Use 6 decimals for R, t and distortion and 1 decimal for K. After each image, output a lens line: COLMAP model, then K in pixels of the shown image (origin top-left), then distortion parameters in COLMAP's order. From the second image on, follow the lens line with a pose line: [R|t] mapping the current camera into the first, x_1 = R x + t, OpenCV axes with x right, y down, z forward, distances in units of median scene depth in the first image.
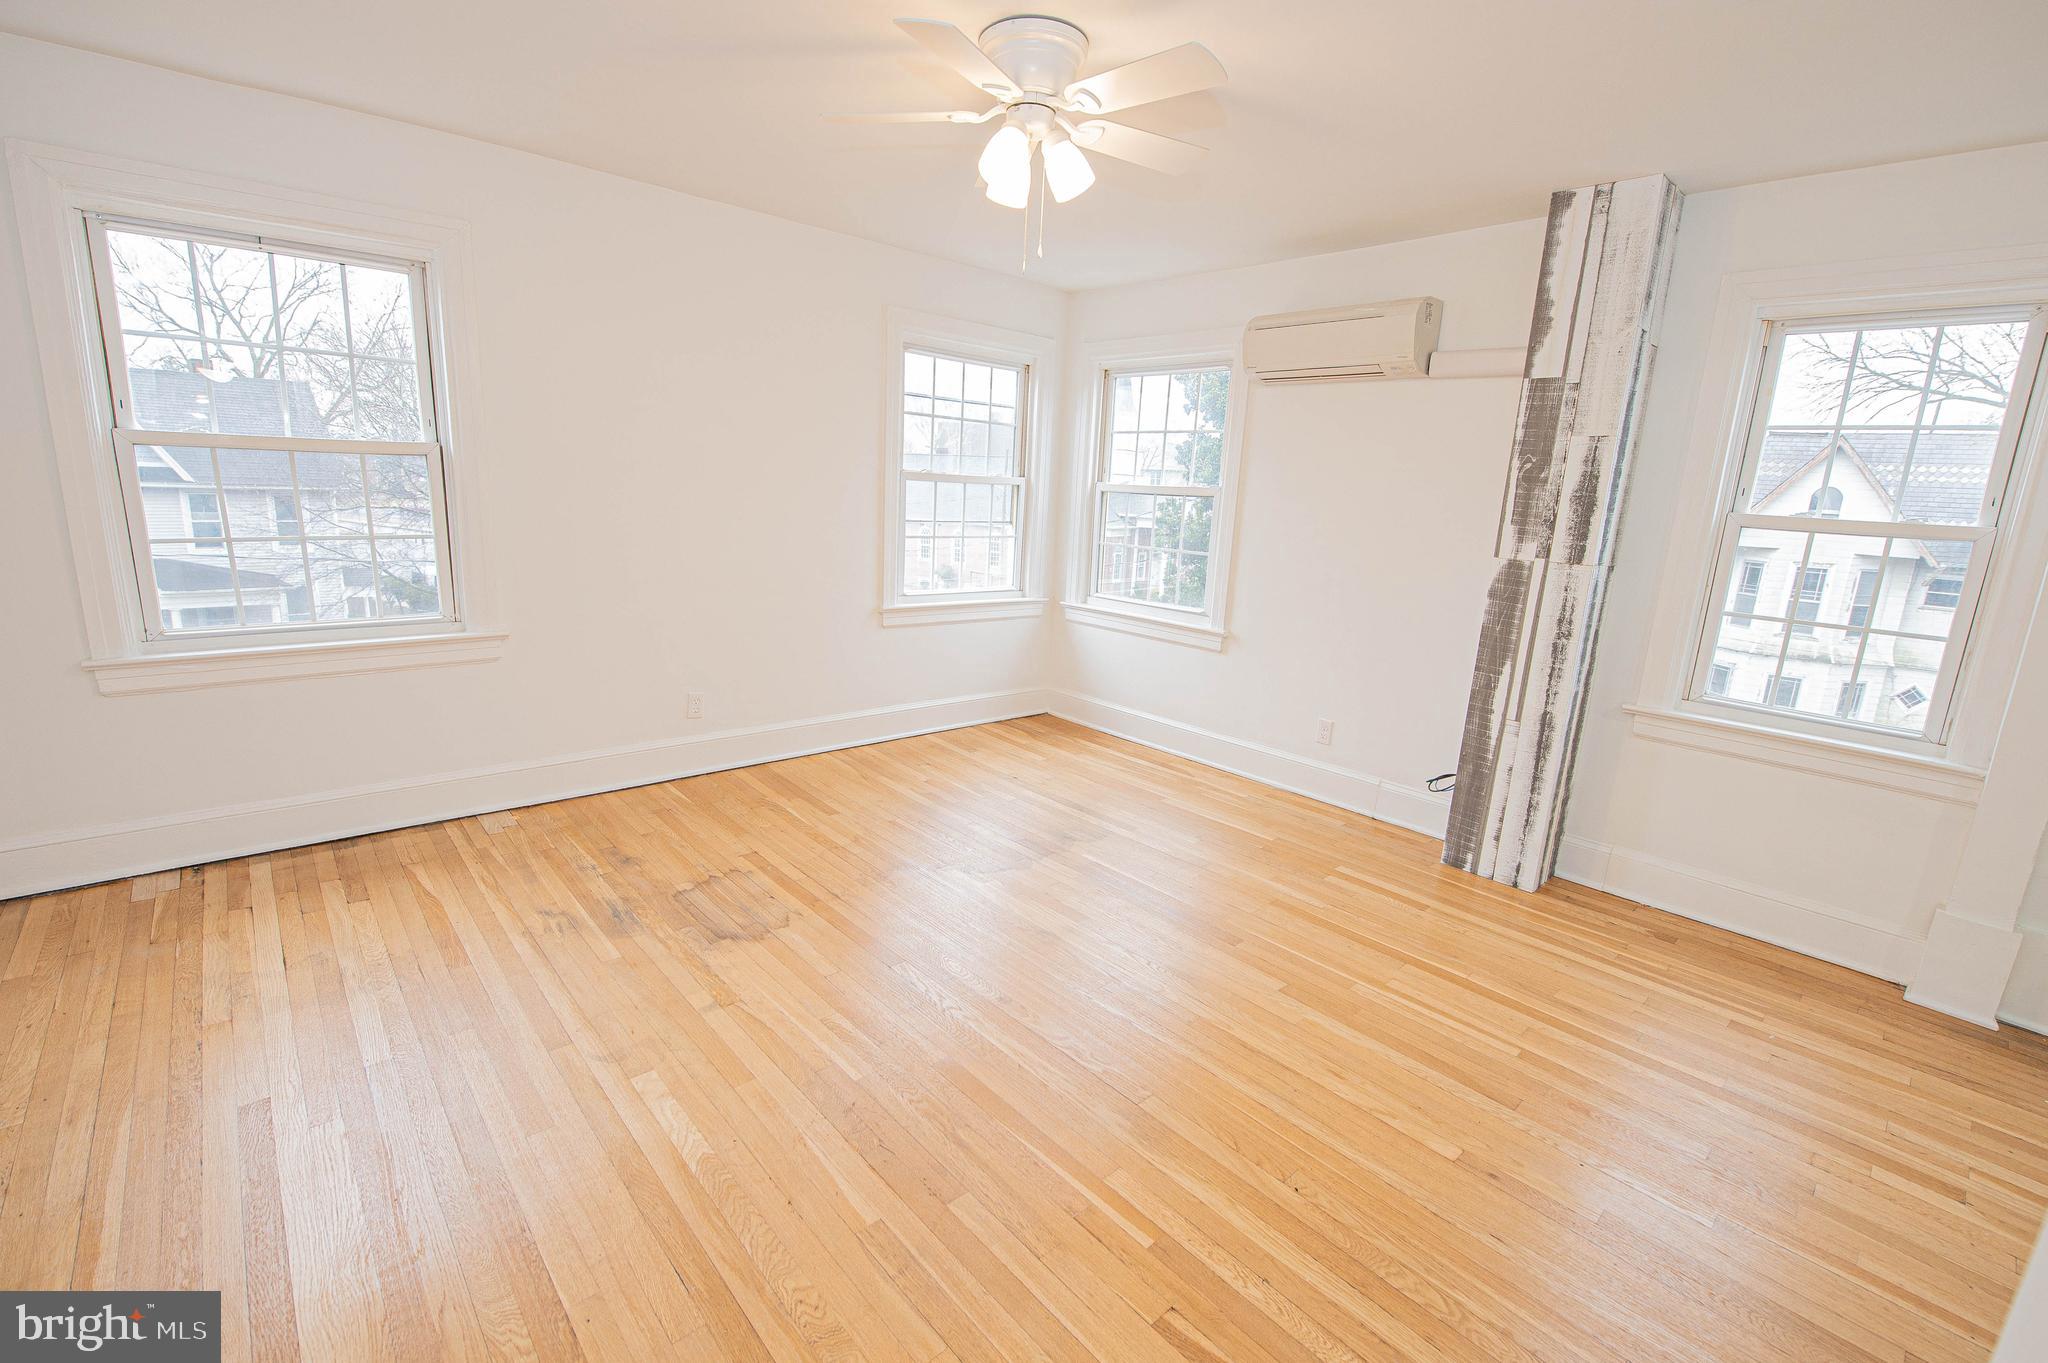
lens RADIAL K [[881.9, 0, 1016.9], [0, 881.9, 683.5], [0, 0, 1]] dist [-0.010323, -0.006533]
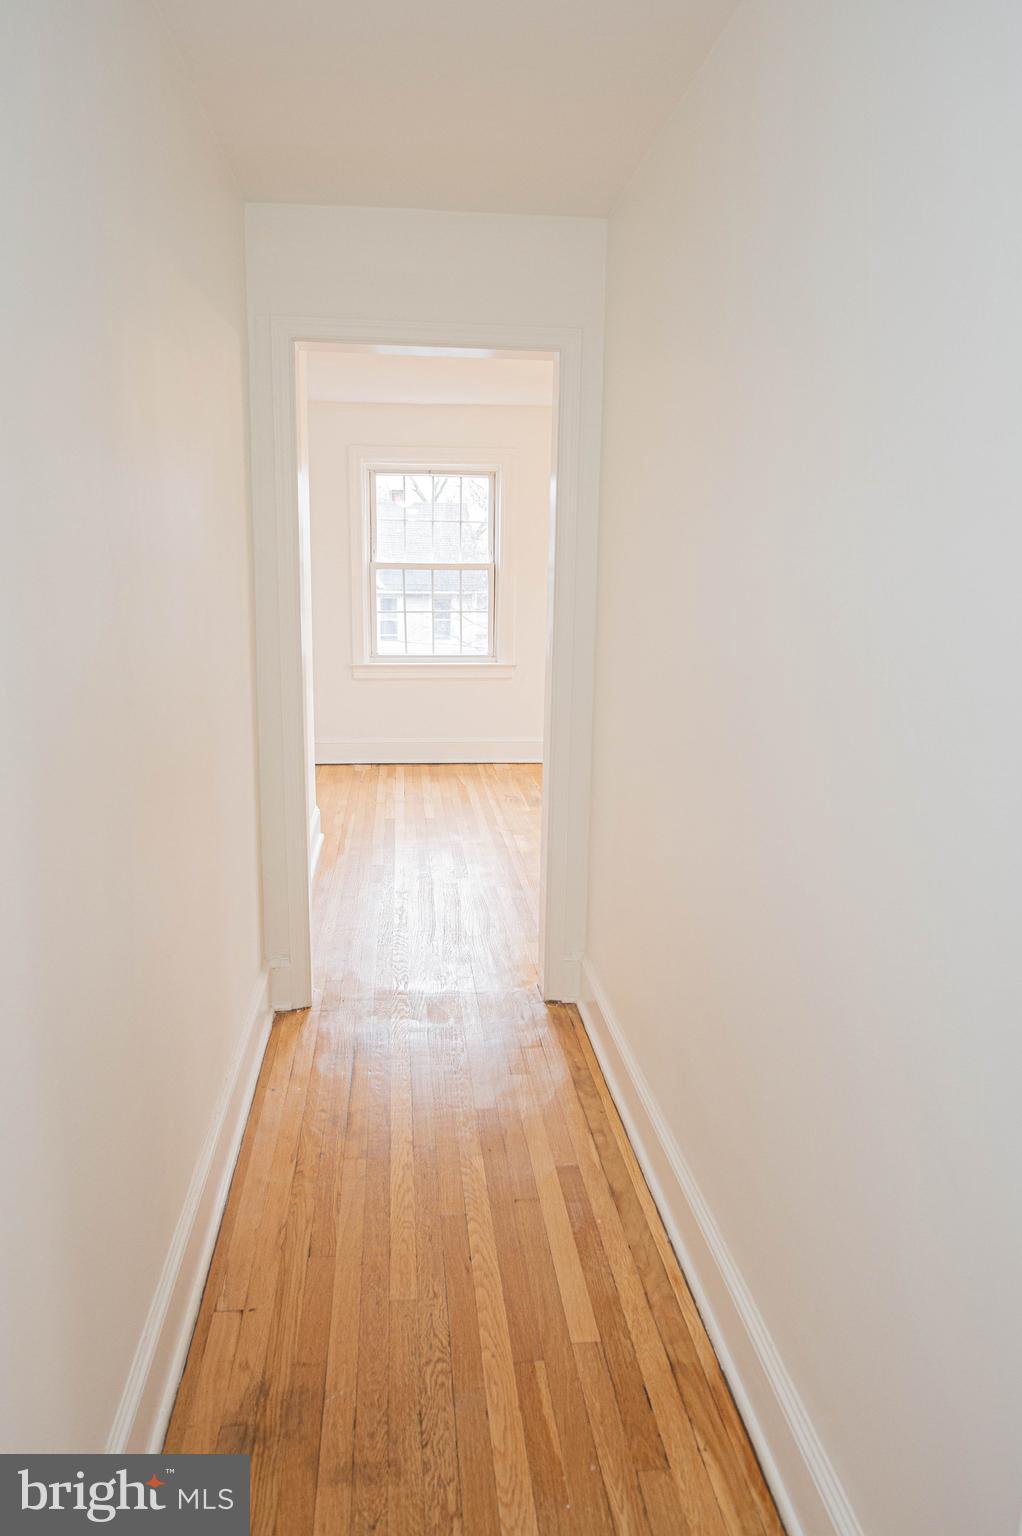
lens RADIAL K [[1035.1, 0, 509.2], [0, 1035.1, 771.6], [0, 0, 1]] dist [-0.001125, 0.000375]
pose [[0.810319, 0.081300, -0.580322, 0.742389], [-0.104914, 0.994455, -0.007177, 0.198569], [0.576521, 0.066700, 0.814356, -0.823674]]
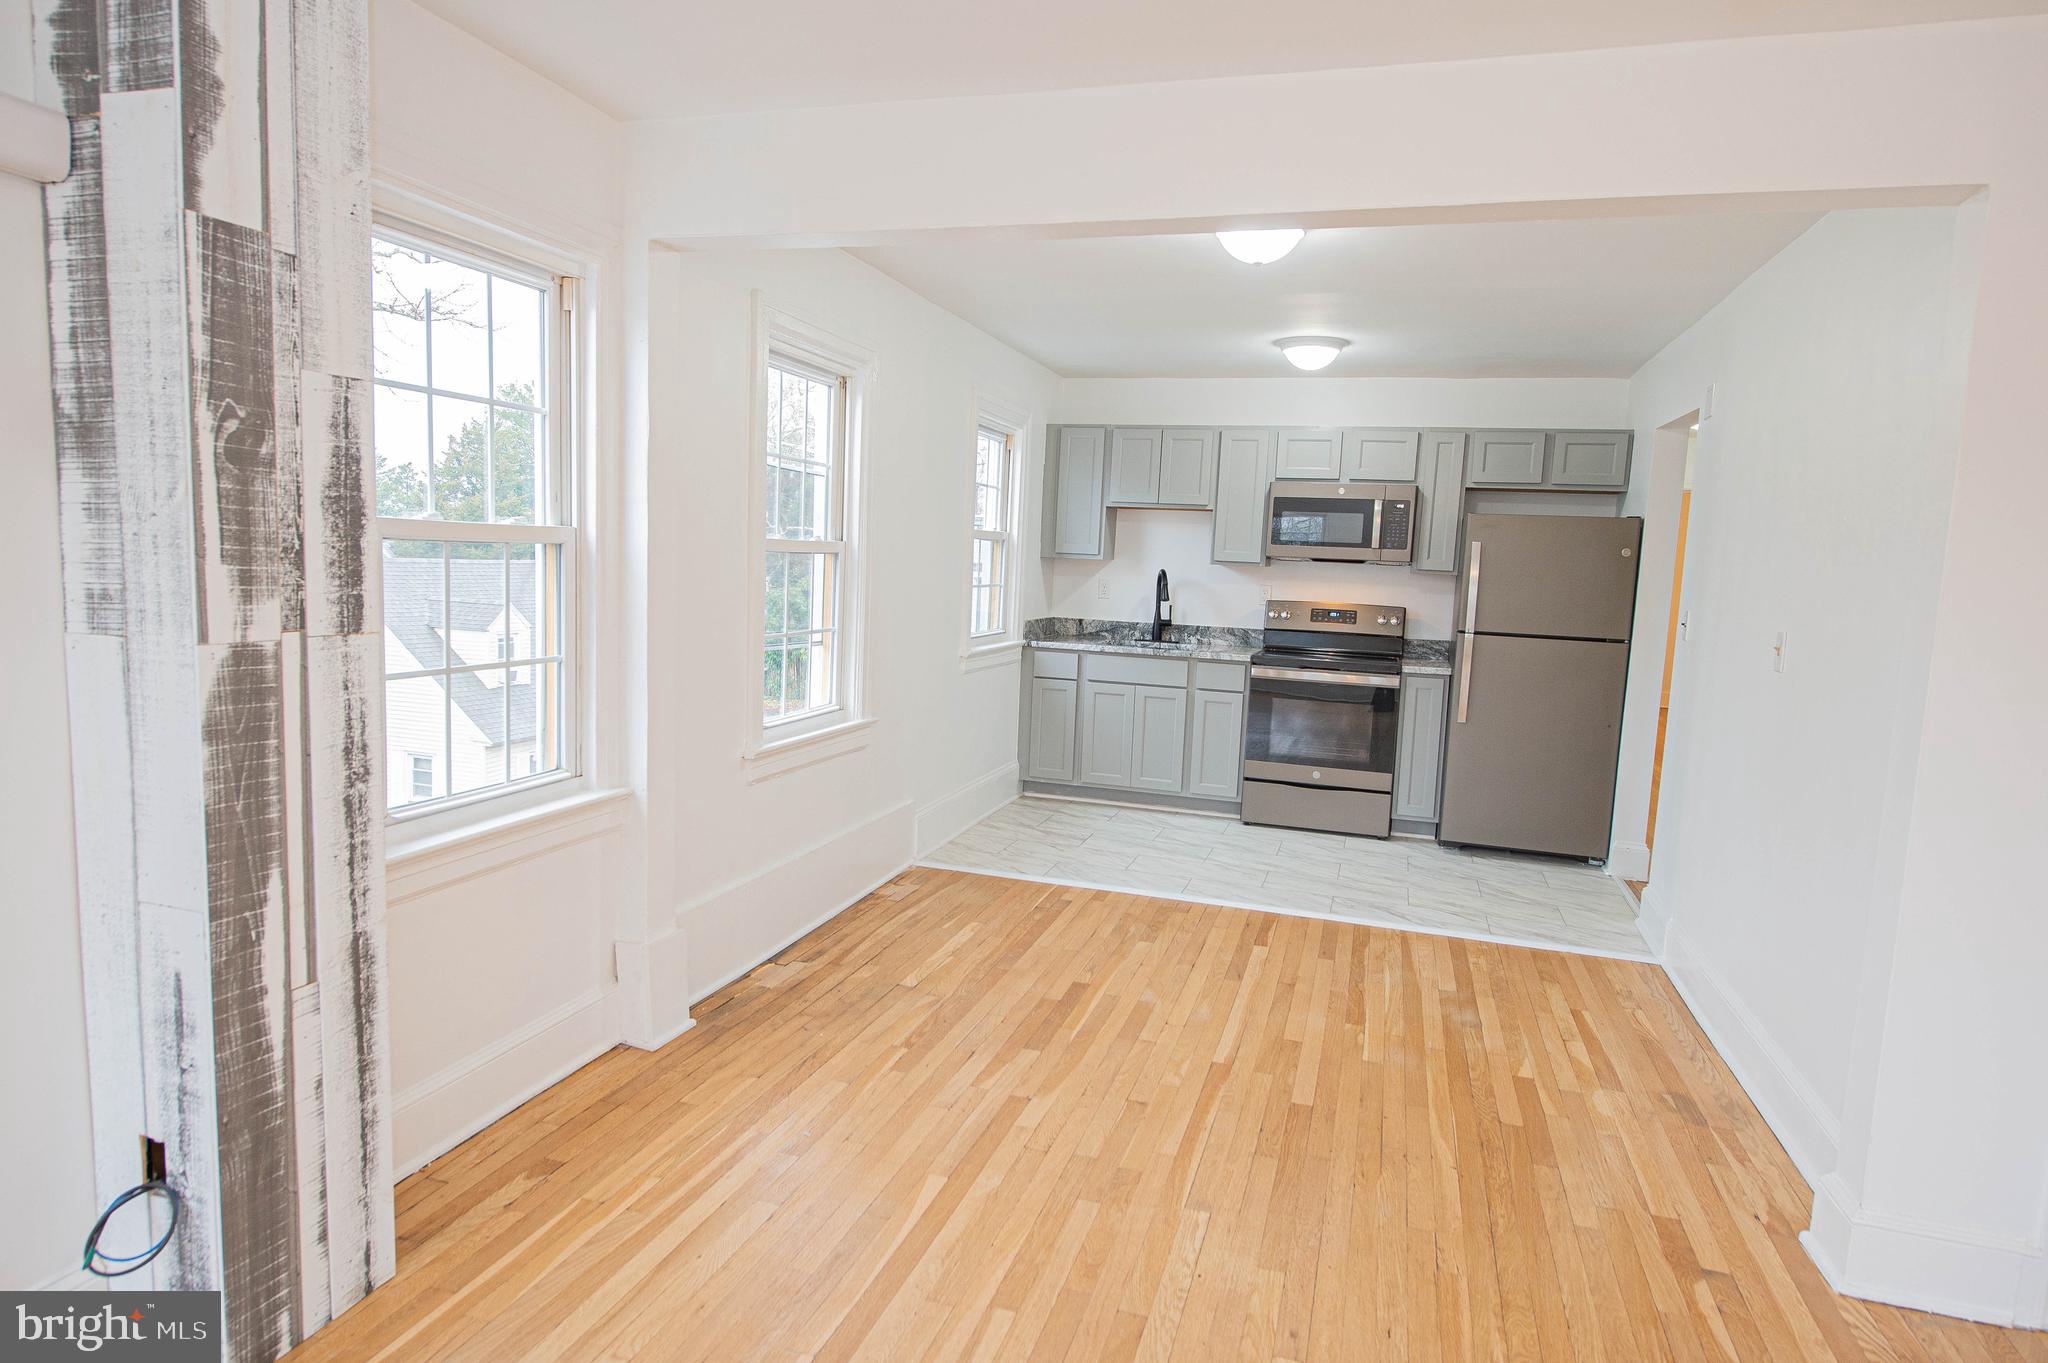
lens RADIAL K [[1176.0, 0, 1015.3], [0, 1176.0, 683.8], [0, 0, 1]] dist [-0.001431, -0.002275]
pose [[-0.501980, -0.168135, 0.848379, -0.113886], [0.123497, 0.956935, 0.262722, -0.230949], [-0.856016, 0.236654, -0.459599, 0.966222]]
